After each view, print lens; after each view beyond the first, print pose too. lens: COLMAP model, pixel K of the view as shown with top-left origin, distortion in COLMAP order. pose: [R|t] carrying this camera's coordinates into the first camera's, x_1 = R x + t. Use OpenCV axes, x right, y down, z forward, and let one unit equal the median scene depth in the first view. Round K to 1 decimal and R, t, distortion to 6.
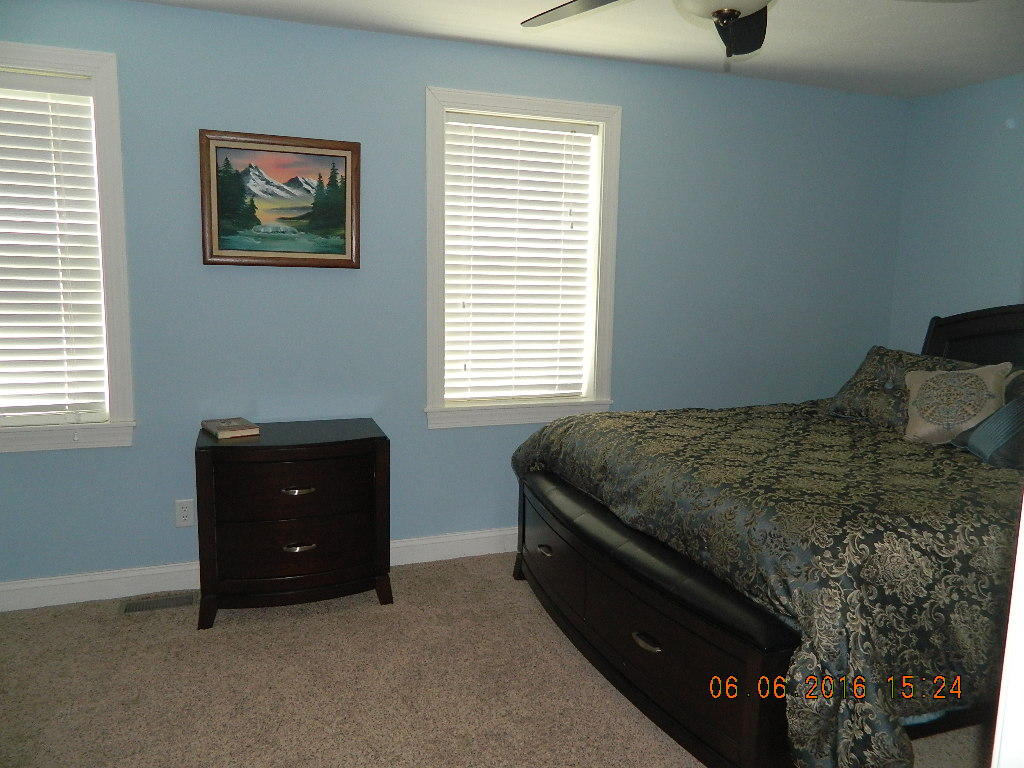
lens RADIAL K [[718.0, 0, 512.0], [0, 718.0, 384.0], [0, 0, 1]] dist [-0.001390, -0.000133]
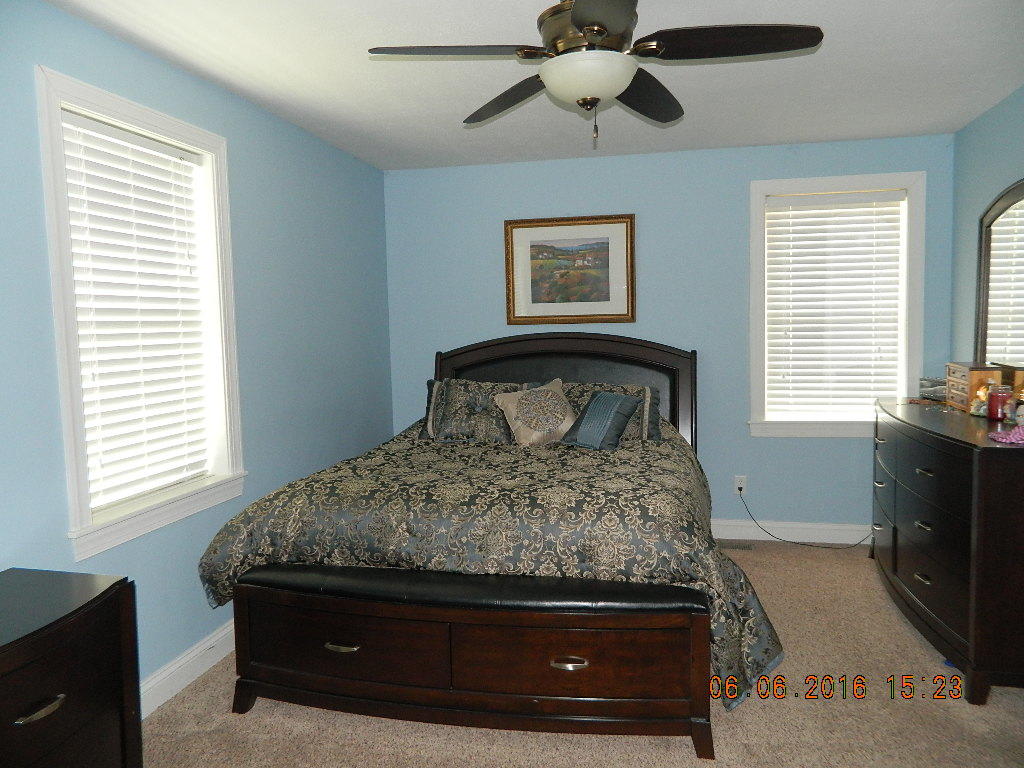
lens RADIAL K [[763.4, 0, 512.0], [0, 763.4, 384.0], [0, 0, 1]] dist [0.004566, 0.004939]
pose [[0.530274, -0.100357, 0.841866, -0.486496], [0.146880, 0.988829, 0.025360, -0.062148], [-0.835007, 0.110205, 0.539091, 0.240721]]
